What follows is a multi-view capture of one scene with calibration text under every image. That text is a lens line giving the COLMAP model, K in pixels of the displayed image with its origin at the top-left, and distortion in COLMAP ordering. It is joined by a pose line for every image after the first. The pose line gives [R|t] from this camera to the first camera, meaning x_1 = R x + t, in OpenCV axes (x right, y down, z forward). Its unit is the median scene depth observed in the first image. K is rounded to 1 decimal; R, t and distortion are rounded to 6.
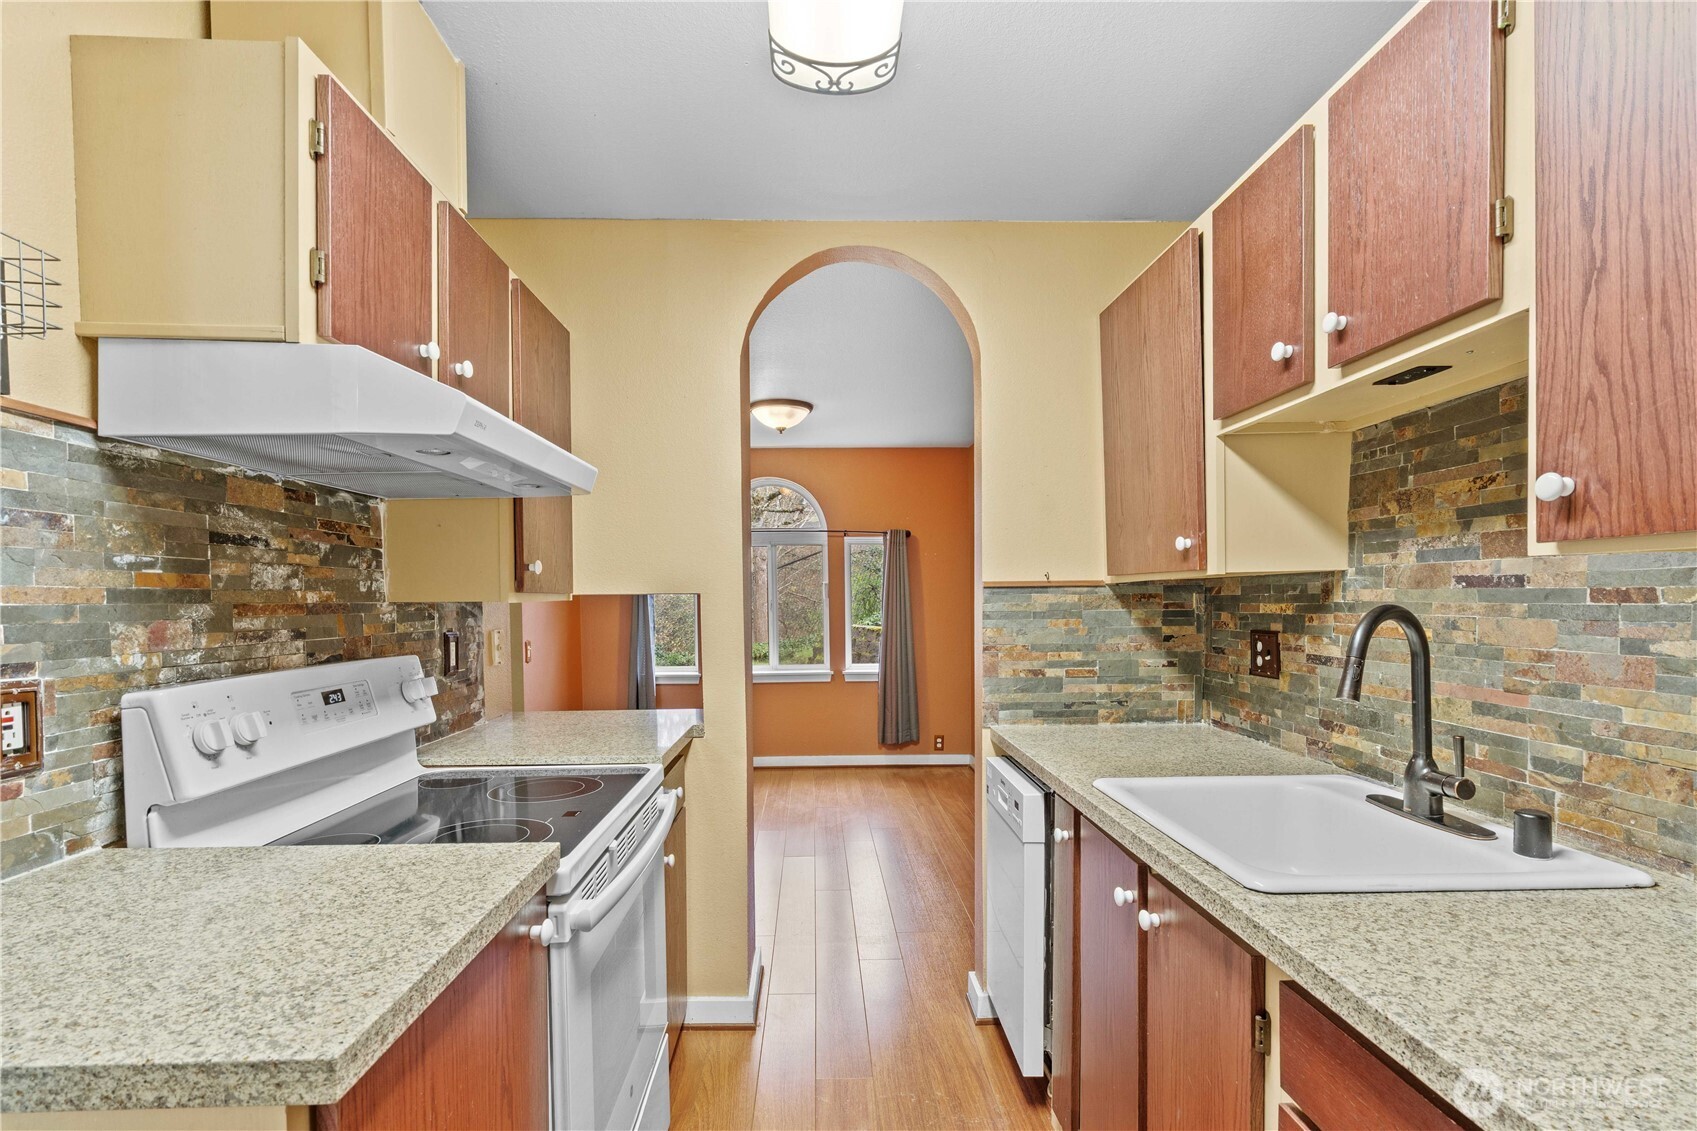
lens RADIAL K [[785.9, 0, 827.1], [0, 785.9, 611.0], [0, 0, 1]] dist [-0.009448, 0.003873]
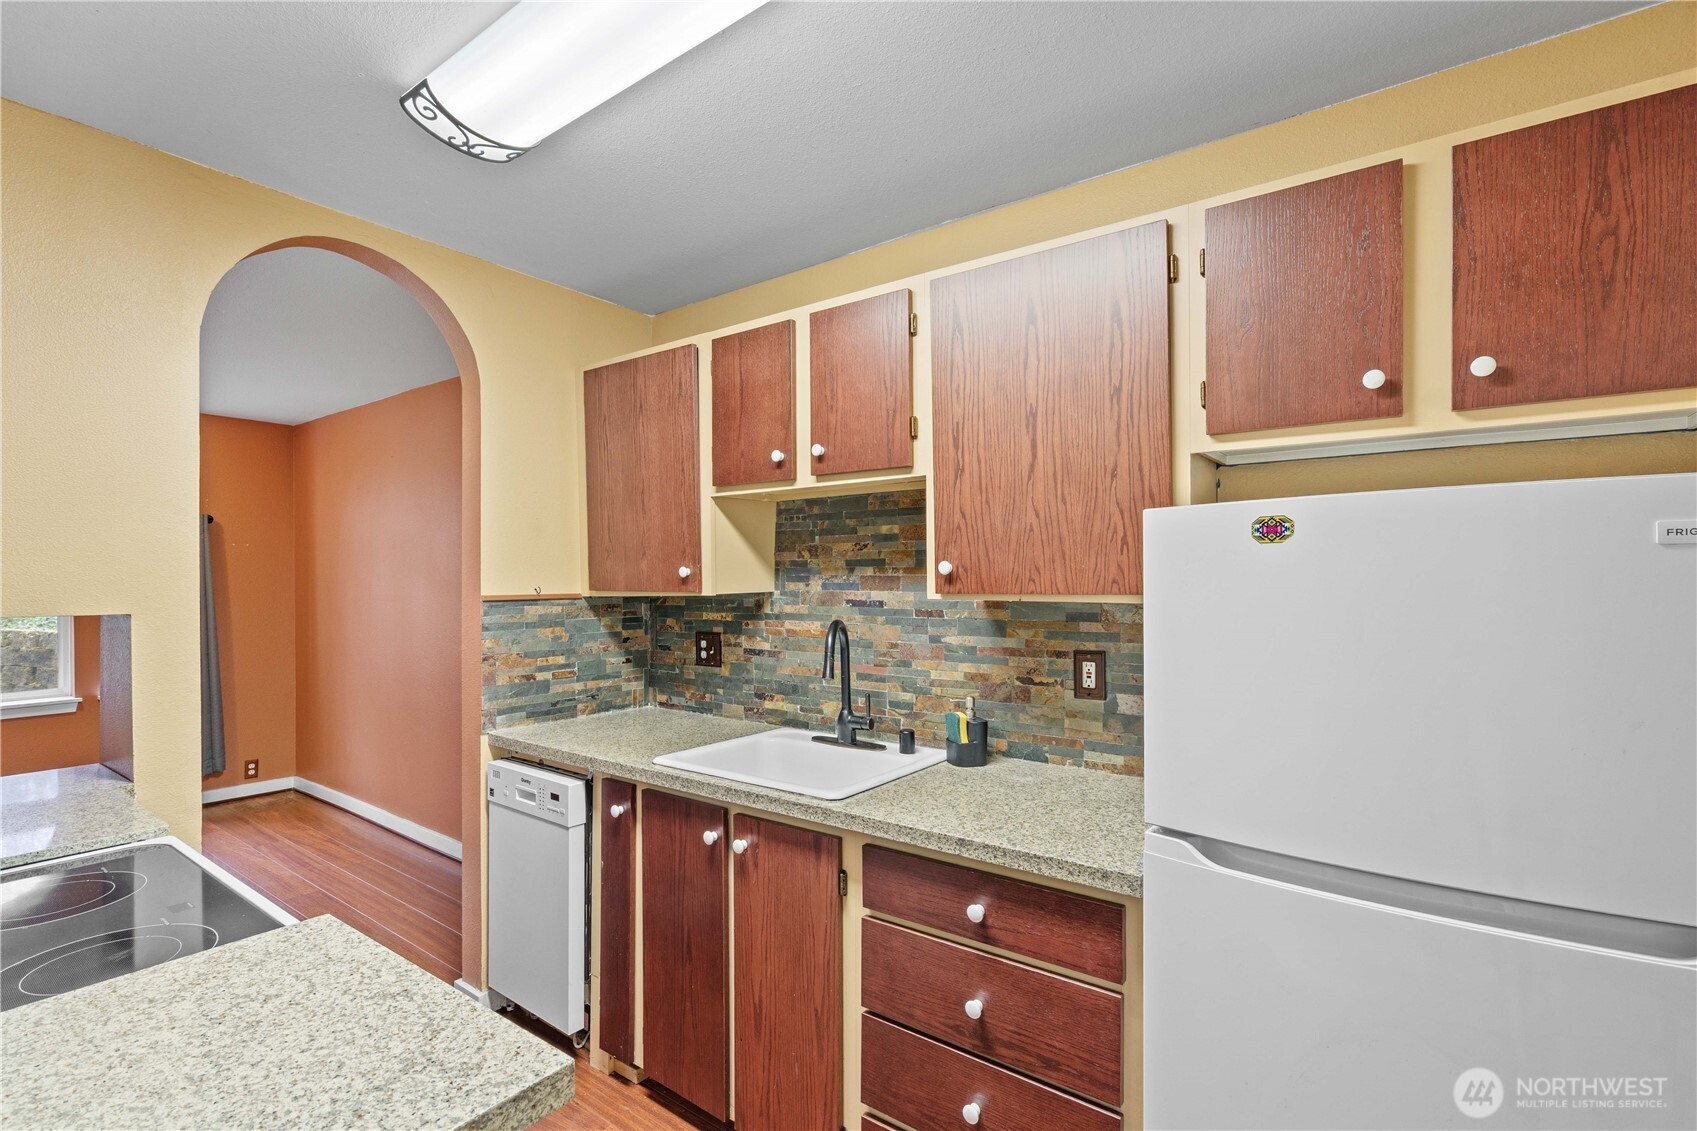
lens RADIAL K [[785.9, 0, 819.6], [0, 785.9, 556.6], [0, 0, 1]] dist [-0.009448, 0.003873]
pose [[0.631080, 0.028370, 0.775199, -0.581078], [0.011459, 0.998881, -0.045885, -0.062563], [-0.775633, 0.037840, 0.630048, -0.036759]]
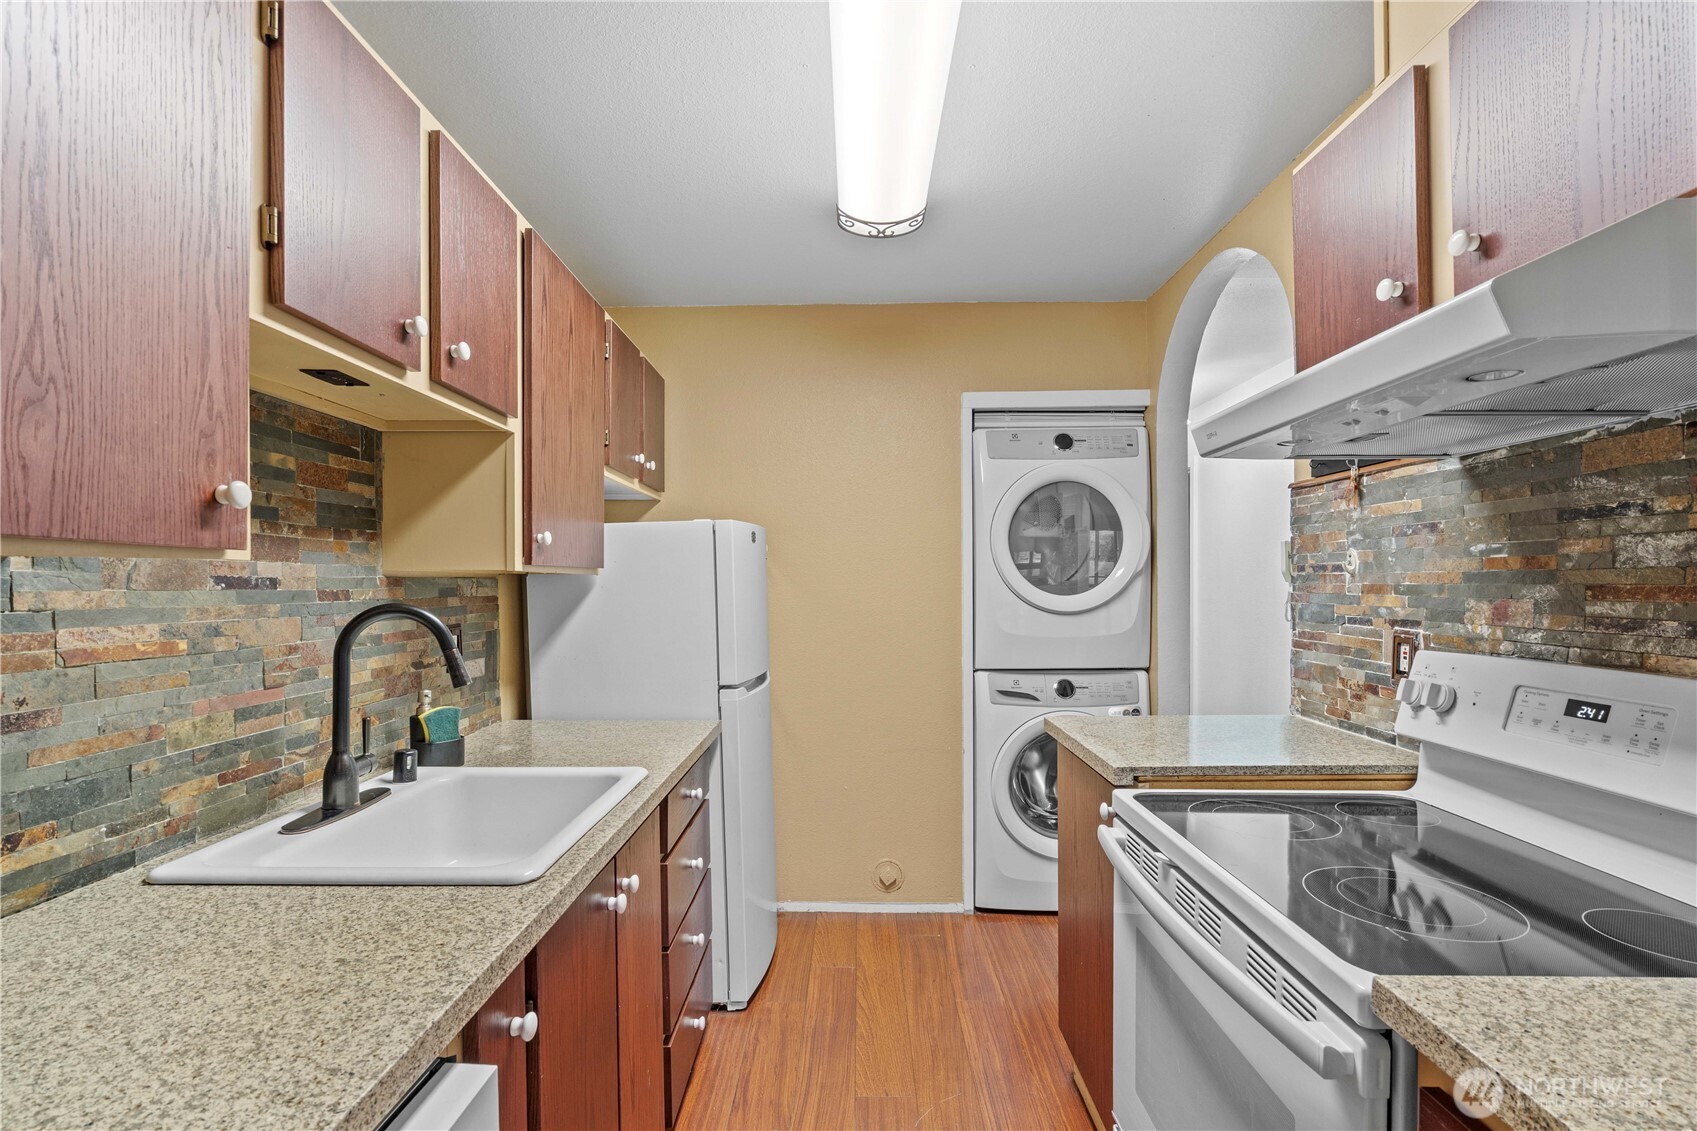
lens RADIAL K [[785.9, 0, 840.6], [0, 785.9, 577.0], [0, 0, 1]] dist [-0.009448, 0.003873]
pose [[-0.999310, 0.016715, 0.033167, 0.064336], [0.016998, 0.999821, 0.008279, -0.040478], [-0.033022, 0.008837, -0.999416, 1.937406]]
